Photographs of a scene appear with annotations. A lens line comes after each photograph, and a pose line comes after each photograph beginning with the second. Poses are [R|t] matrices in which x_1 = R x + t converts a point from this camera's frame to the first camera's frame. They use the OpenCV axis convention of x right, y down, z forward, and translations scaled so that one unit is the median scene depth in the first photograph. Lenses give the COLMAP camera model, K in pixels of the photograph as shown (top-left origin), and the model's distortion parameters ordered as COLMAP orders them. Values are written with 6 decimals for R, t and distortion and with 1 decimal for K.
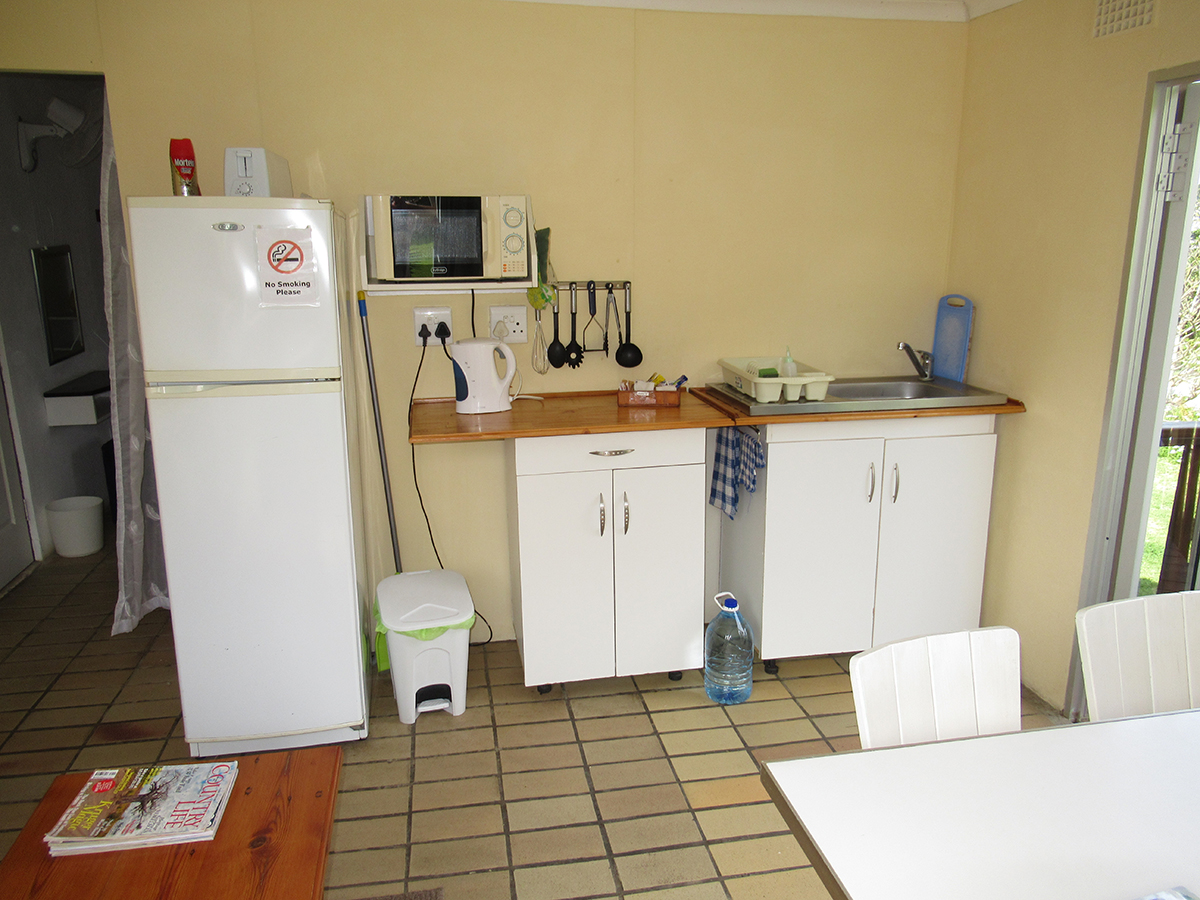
lens RADIAL K [[893.4, 0, 600.0], [0, 893.4, 450.0], [0, 0, 1]] dist [-0.005444, -0.004619]
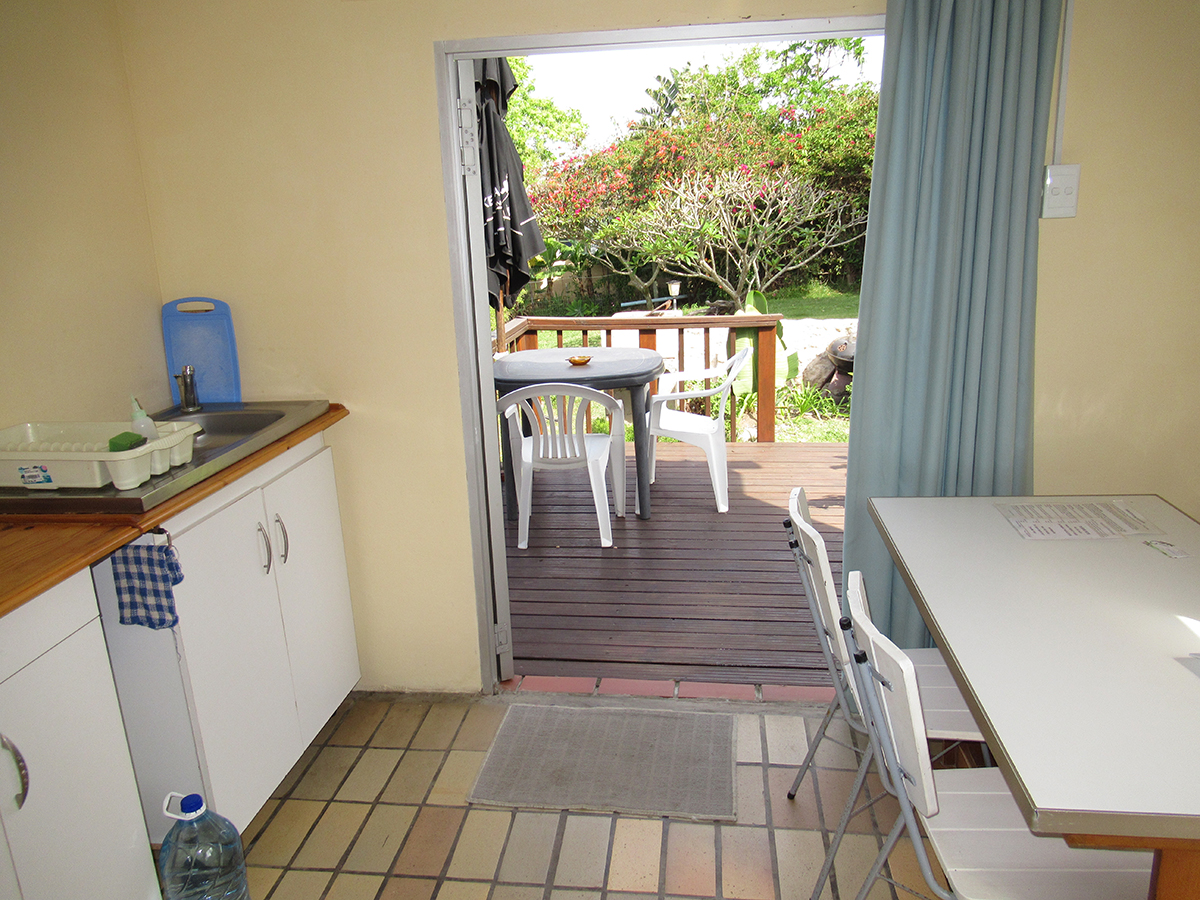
lens RADIAL K [[893.4, 0, 600.0], [0, 893.4, 450.0], [0, 0, 1]] dist [-0.005444, -0.004619]
pose [[0.308097, -0.258012, 0.915700, -0.281748], [0.260902, 0.948534, 0.179480, -0.106268], [-0.914880, 0.183611, 0.359557, 0.463371]]
